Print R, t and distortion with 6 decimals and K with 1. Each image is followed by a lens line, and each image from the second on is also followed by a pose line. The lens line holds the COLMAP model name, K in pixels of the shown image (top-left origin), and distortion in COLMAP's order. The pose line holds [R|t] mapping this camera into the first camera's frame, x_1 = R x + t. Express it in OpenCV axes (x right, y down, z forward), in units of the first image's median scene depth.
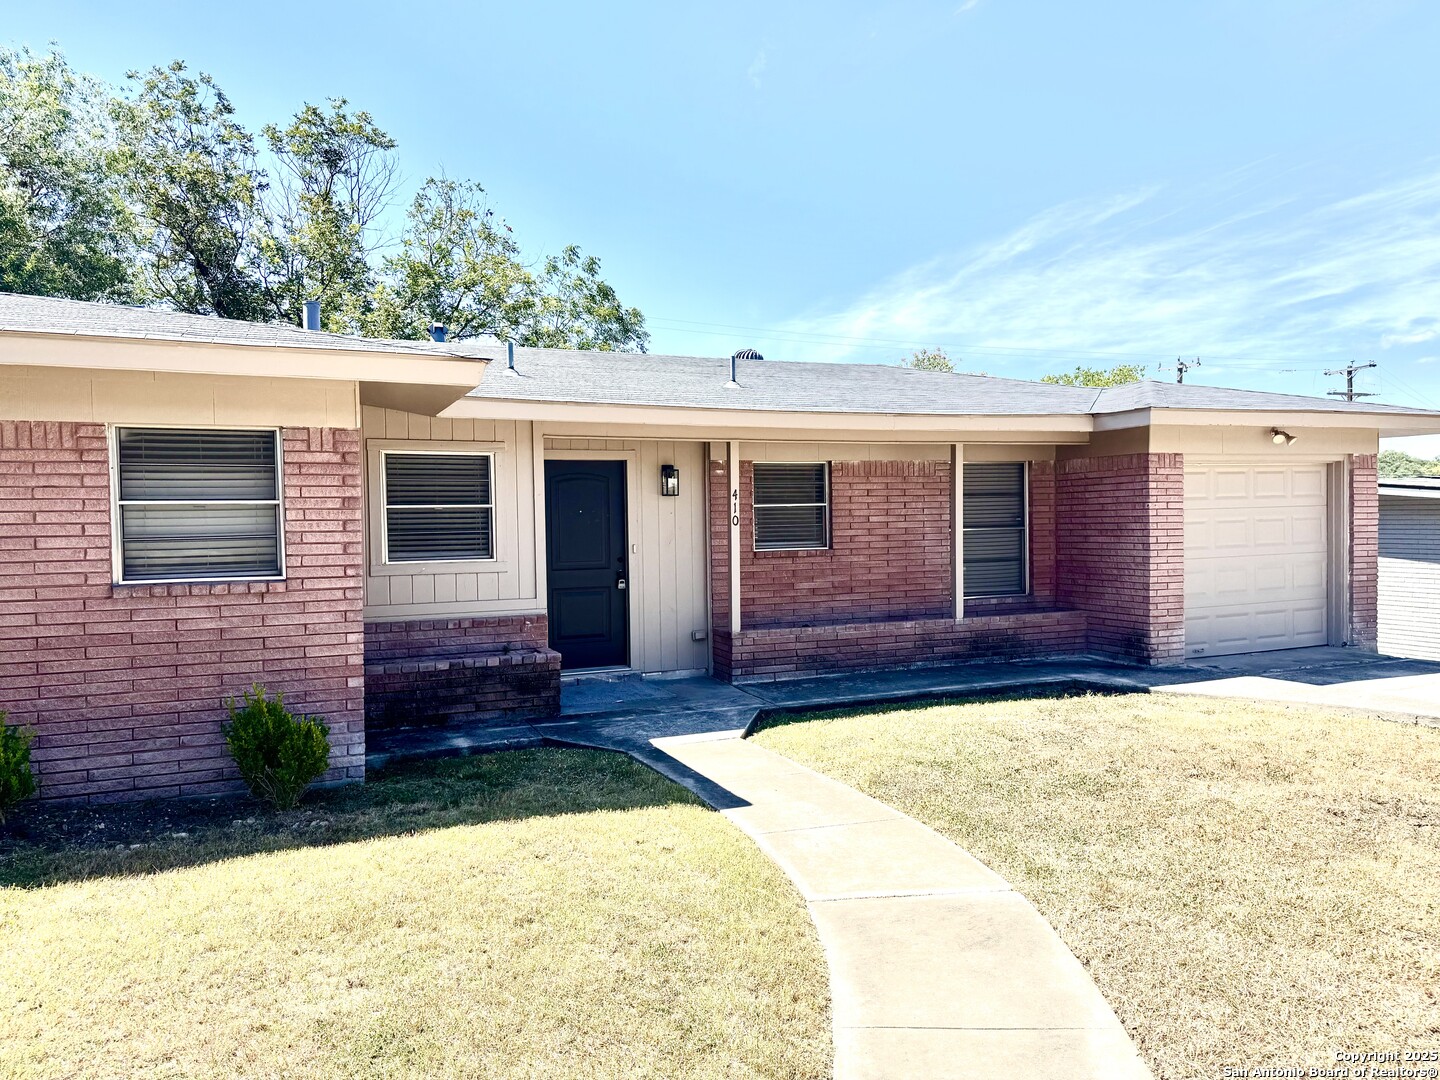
lens RADIAL K [[1023.3, 0, 721.7], [0, 1023.3, 552.1], [0, 0, 1]] dist [0.035873, -0.002837]
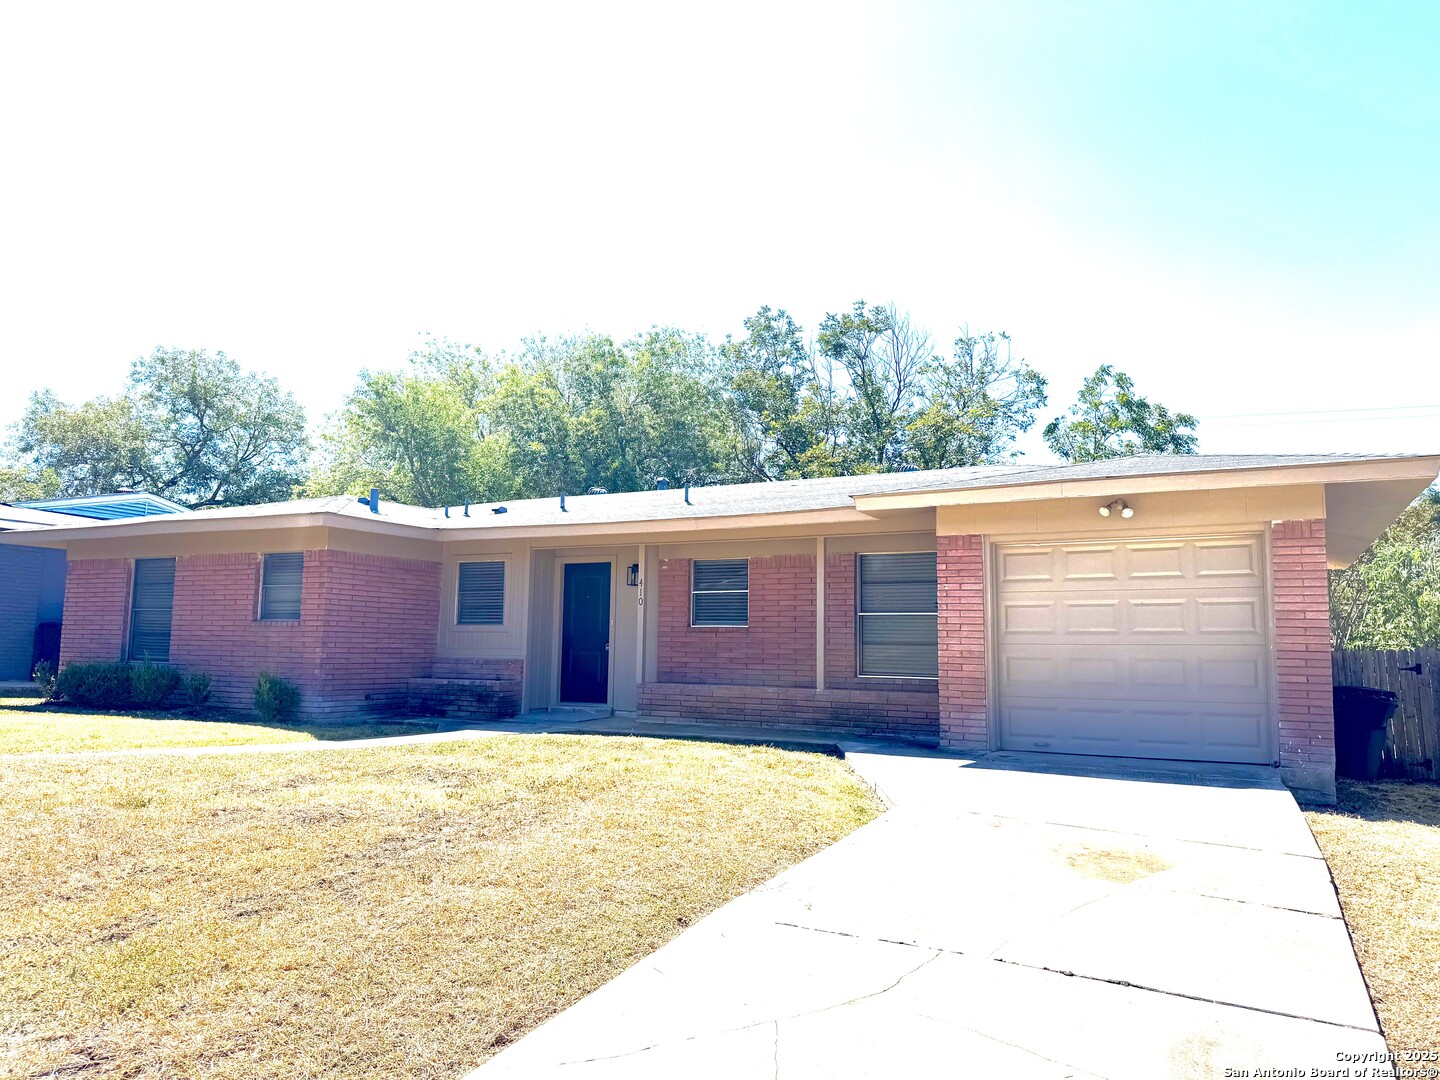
lens RADIAL K [[1023.3, 0, 724.1], [0, 1023.3, 535.3], [0, 0, 1]] dist [0.035873, -0.002837]
pose [[0.626265, -0.060423, -0.777265, 1.067306], [-0.049428, 0.991909, -0.116934, 0.033469], [0.778042, 0.111650, 0.618211, 0.196573]]
